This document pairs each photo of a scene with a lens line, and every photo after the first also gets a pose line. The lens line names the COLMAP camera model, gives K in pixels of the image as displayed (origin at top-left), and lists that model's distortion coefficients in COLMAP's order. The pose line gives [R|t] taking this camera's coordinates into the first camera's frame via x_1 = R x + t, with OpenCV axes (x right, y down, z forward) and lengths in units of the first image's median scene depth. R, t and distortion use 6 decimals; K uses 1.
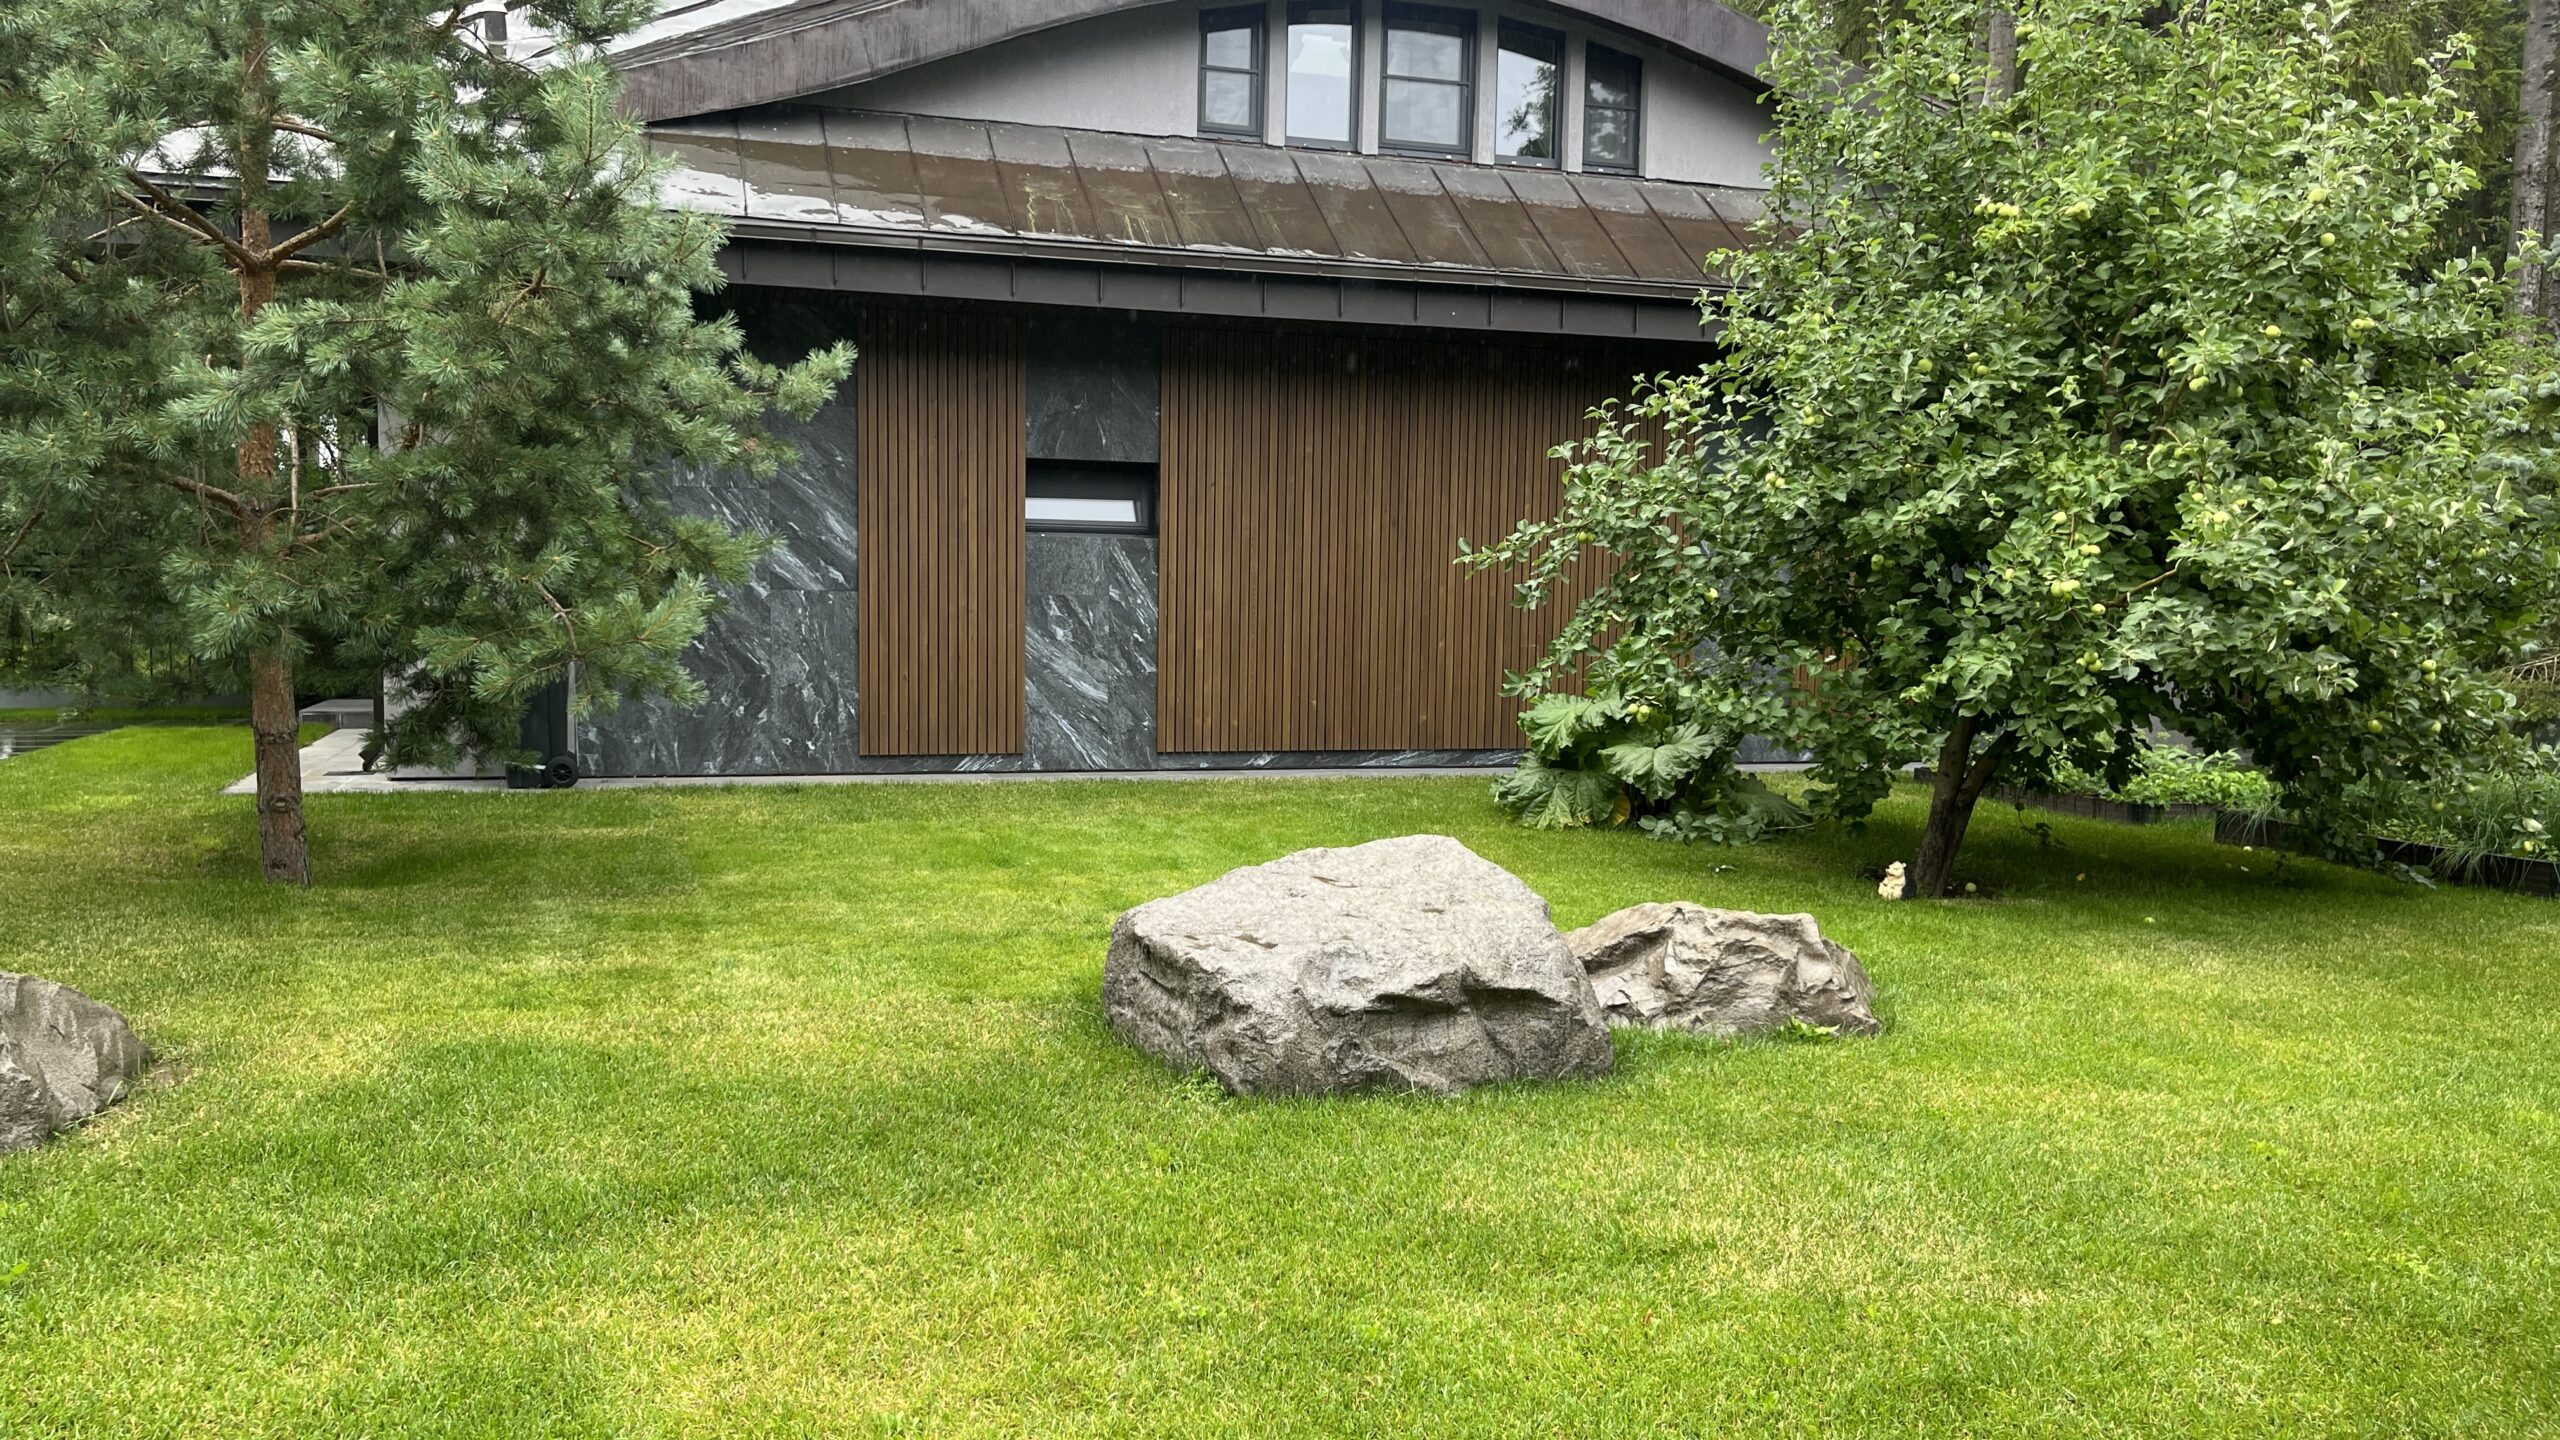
lens RADIAL K [[1947.9, 0, 1275.0], [0, 1947.9, 726.6], [0, 0, 1]] dist [0.027399, -0.025267]
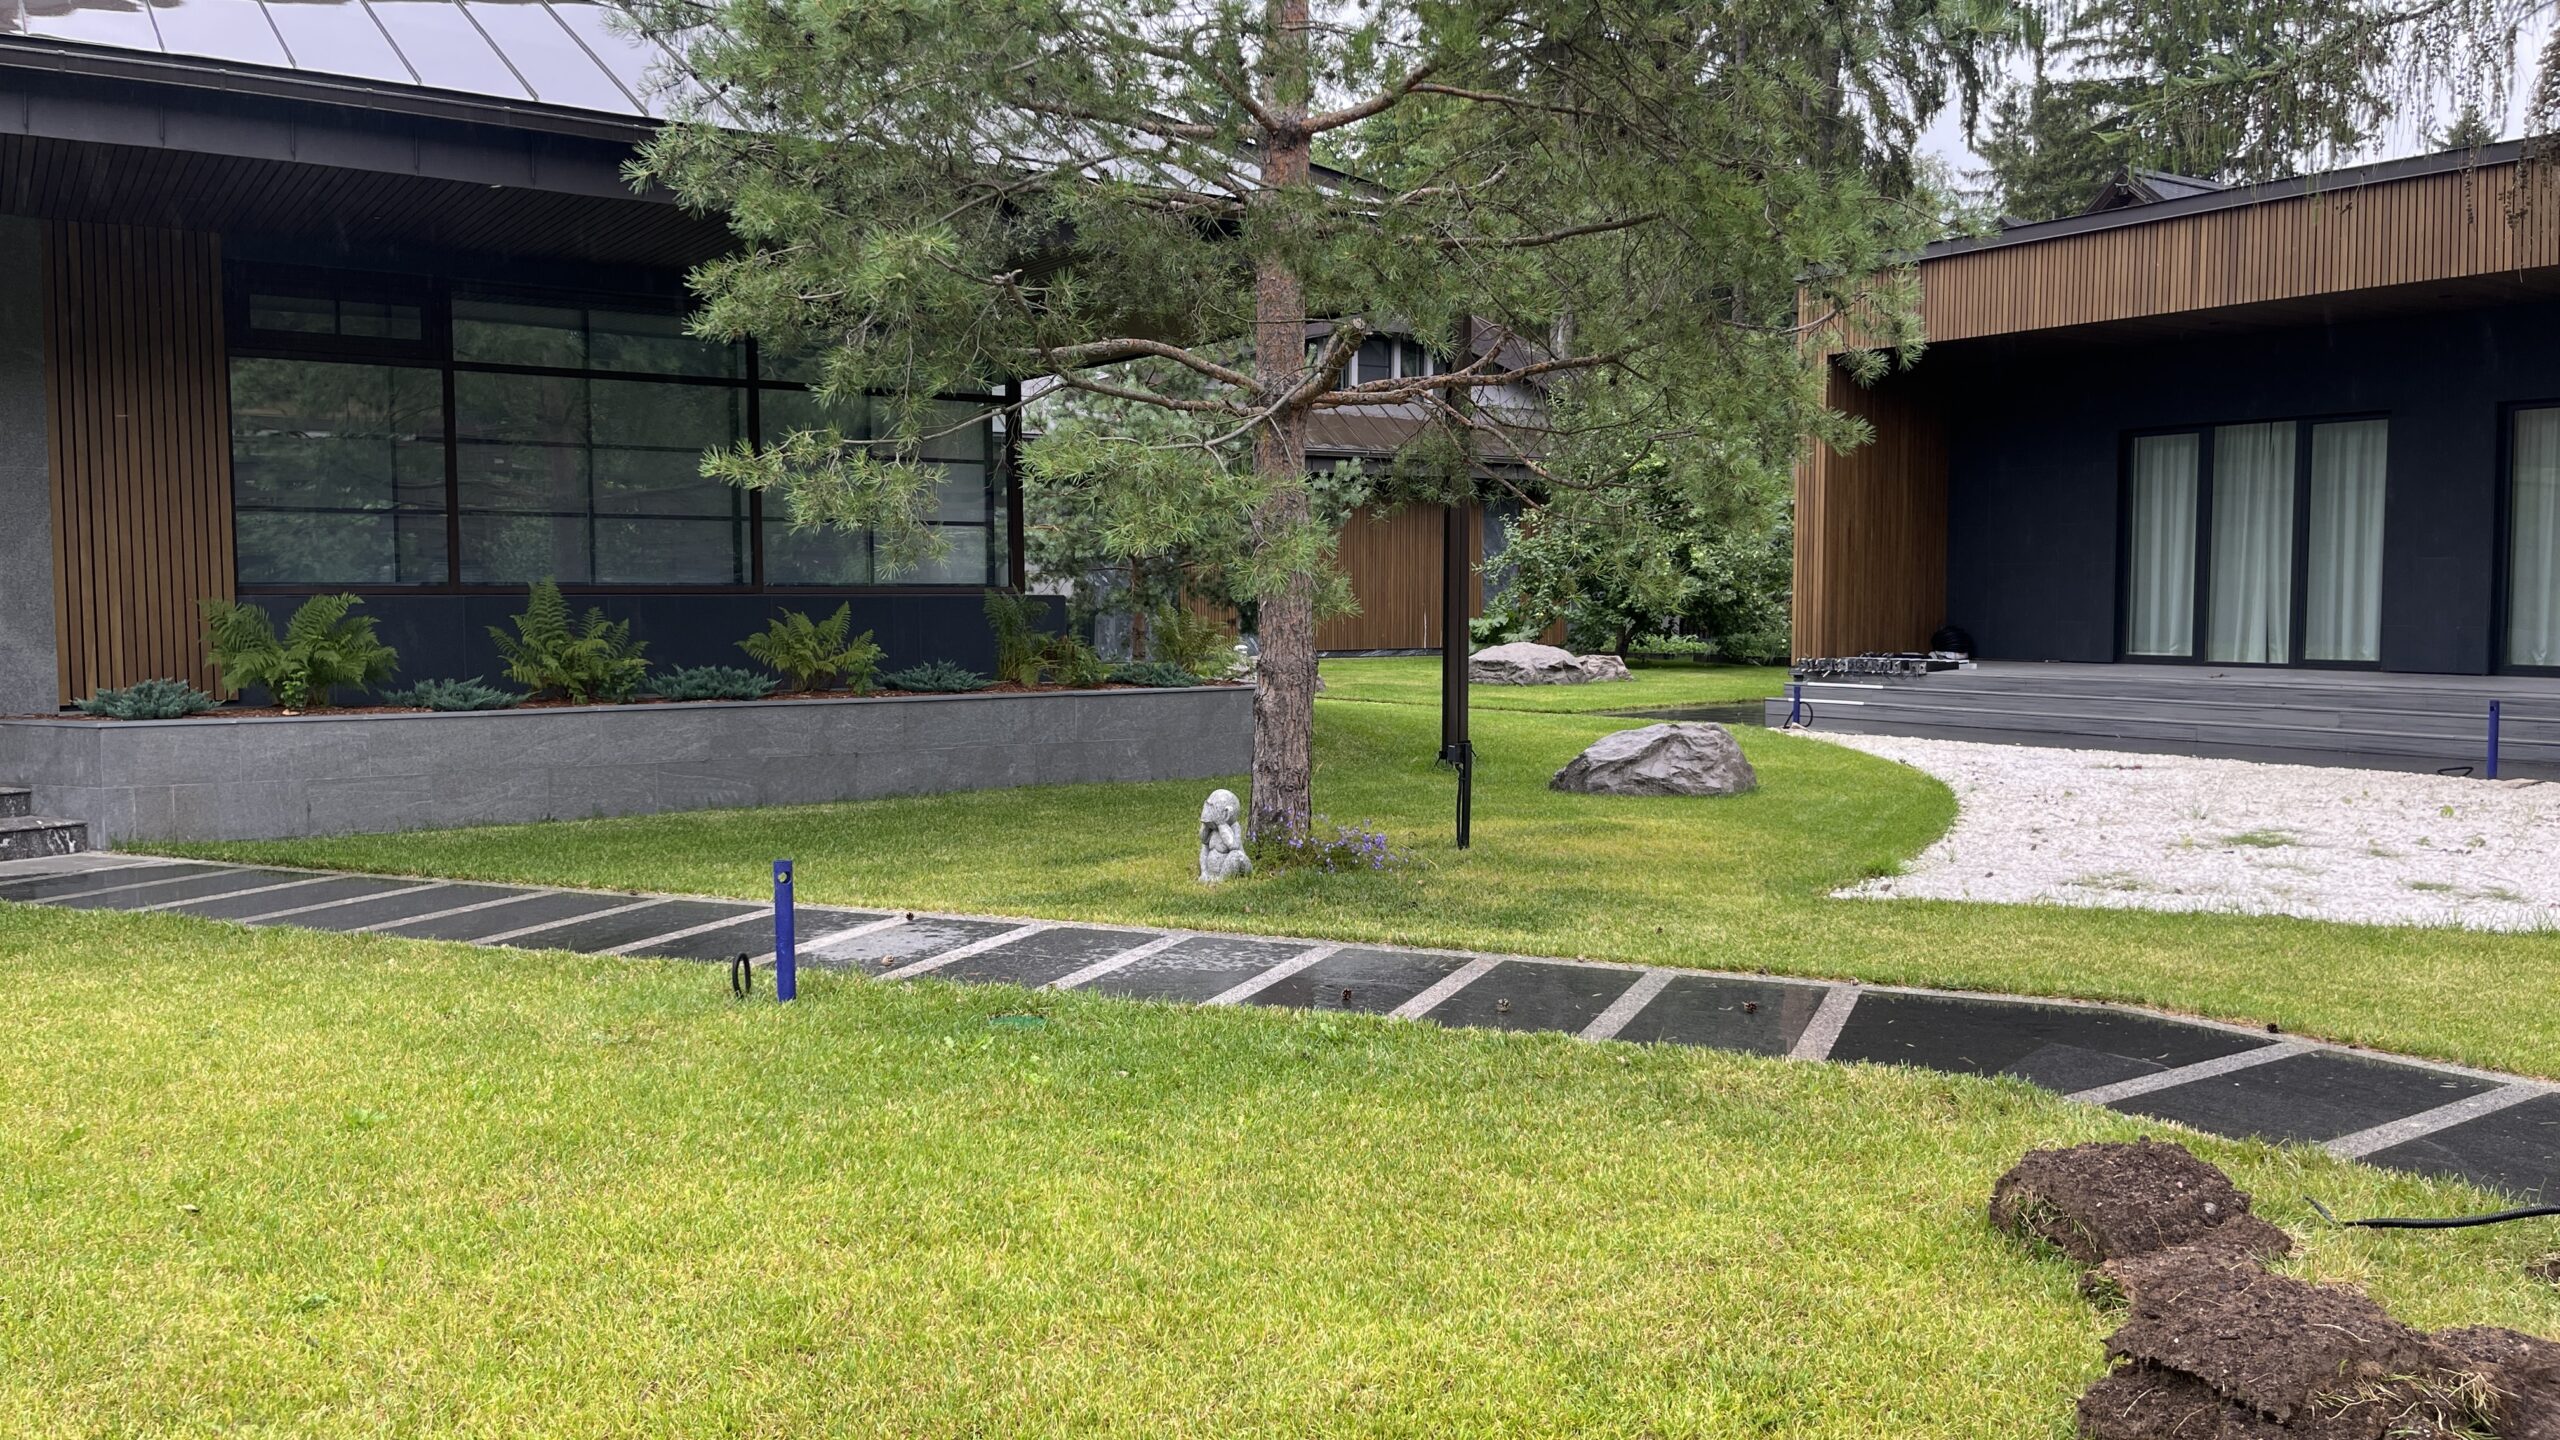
lens RADIAL K [[1947.9, 0, 1283.0], [0, 1947.9, 715.0], [0, 0, 1]] dist [0.027399, -0.025267]
pose [[0.961525, -0.037609, 0.272132, -1.256979], [0.039602, 0.999214, -0.001835, 0.166143], [-0.271849, 0.012542, 0.962258, -2.264528]]
